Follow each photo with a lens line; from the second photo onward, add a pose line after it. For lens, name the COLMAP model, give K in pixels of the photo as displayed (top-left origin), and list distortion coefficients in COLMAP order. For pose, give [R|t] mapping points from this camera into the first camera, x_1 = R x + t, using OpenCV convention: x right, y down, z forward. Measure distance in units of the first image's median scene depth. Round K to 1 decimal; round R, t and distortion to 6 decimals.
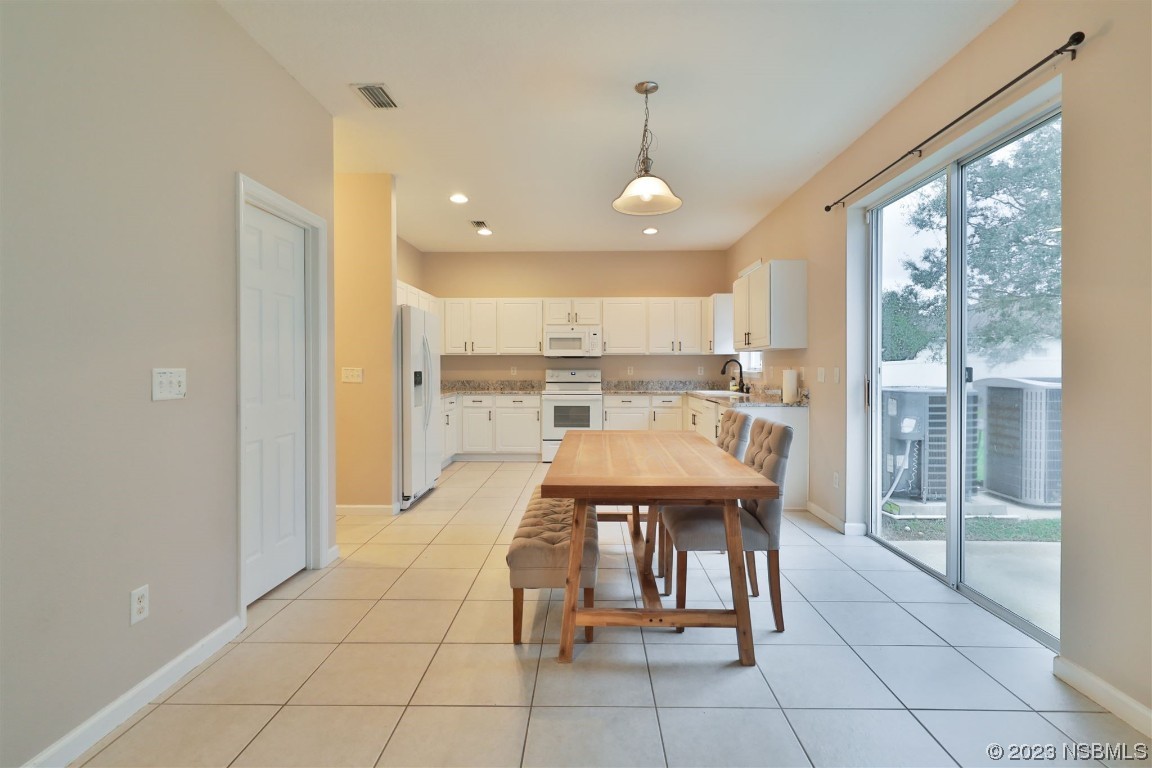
lens RADIAL K [[542.4, 0, 592.9], [0, 542.4, 372.7], [0, 0, 1]] dist [0.008488, -0.000471]
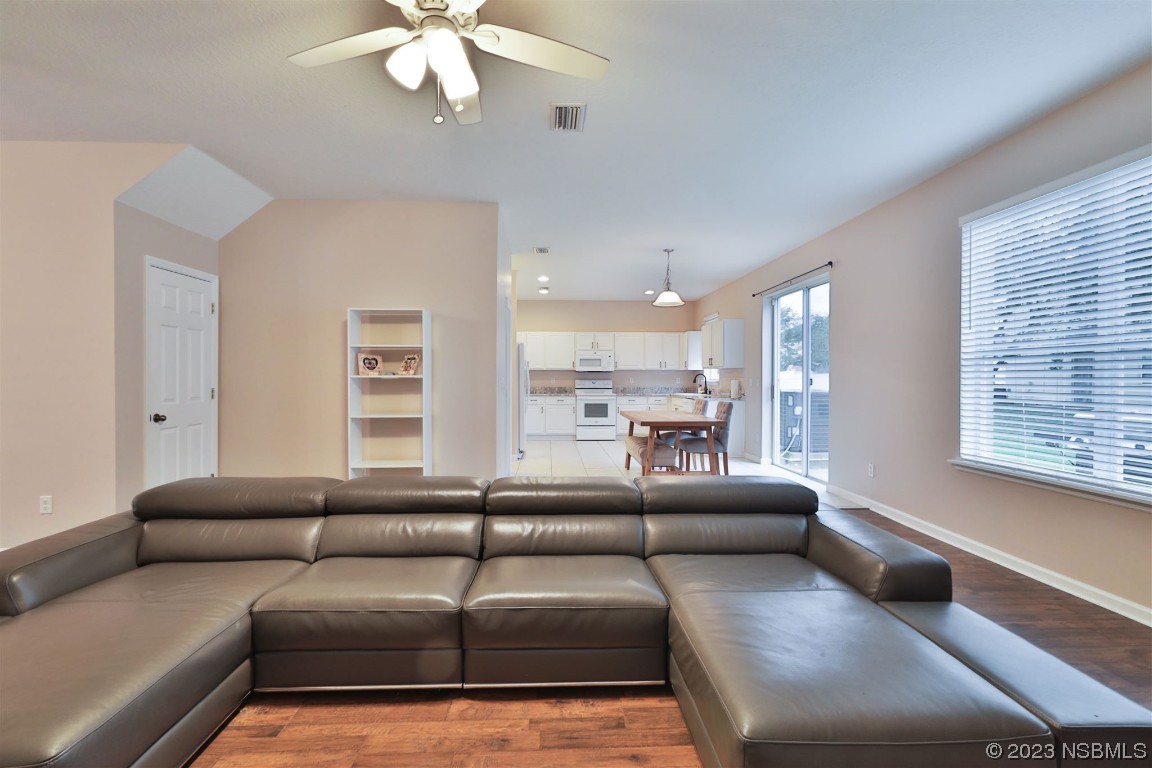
lens RADIAL K [[542.4, 0, 575.2], [0, 542.4, 382.2], [0, 0, 1]] dist [0.008488, -0.000471]
pose [[0.998680, 0.002361, 0.051303, -0.177487], [-0.002195, 0.999992, -0.003292, 0.006474], [-0.051311, 0.003175, 0.998678, -0.531588]]
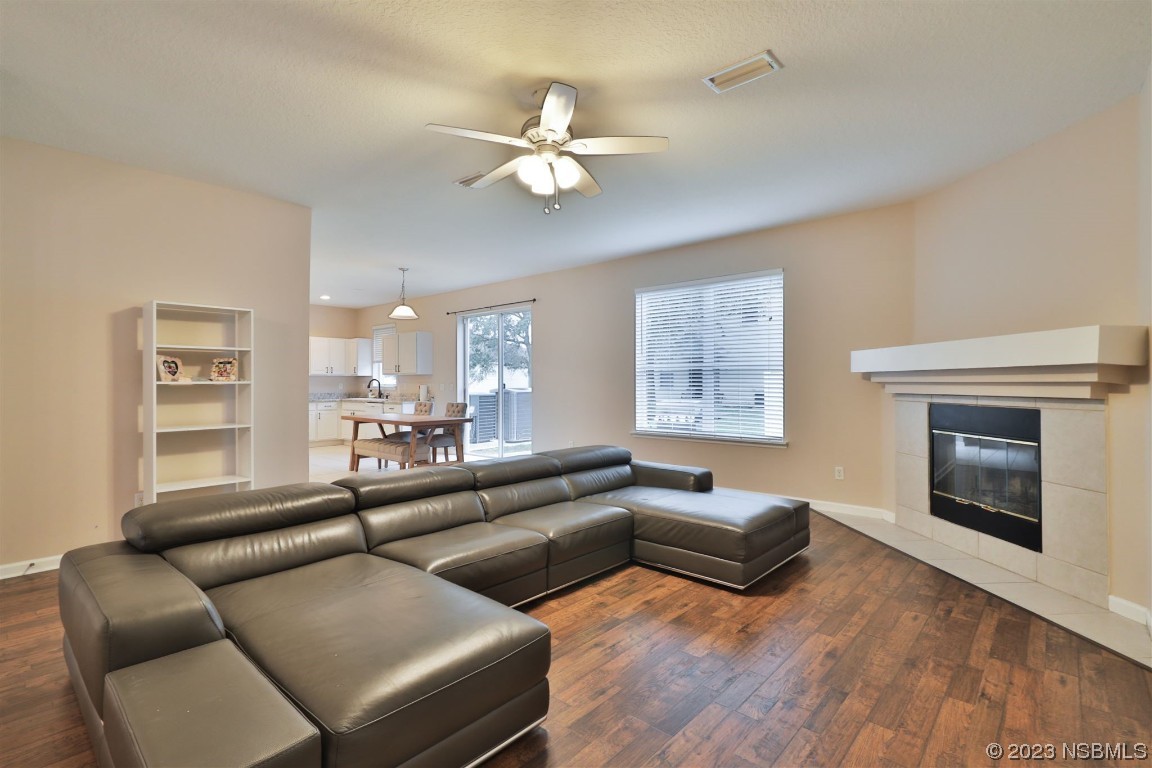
lens RADIAL K [[542.4, 0, 572.3], [0, 542.4, 382.2], [0, 0, 1]] dist [0.008488, -0.000471]
pose [[0.659167, 0.002061, 0.751994, -0.566583], [0.008486, 0.999912, -0.010179, 0.006663], [-0.751949, 0.013091, 0.659091, -0.537285]]
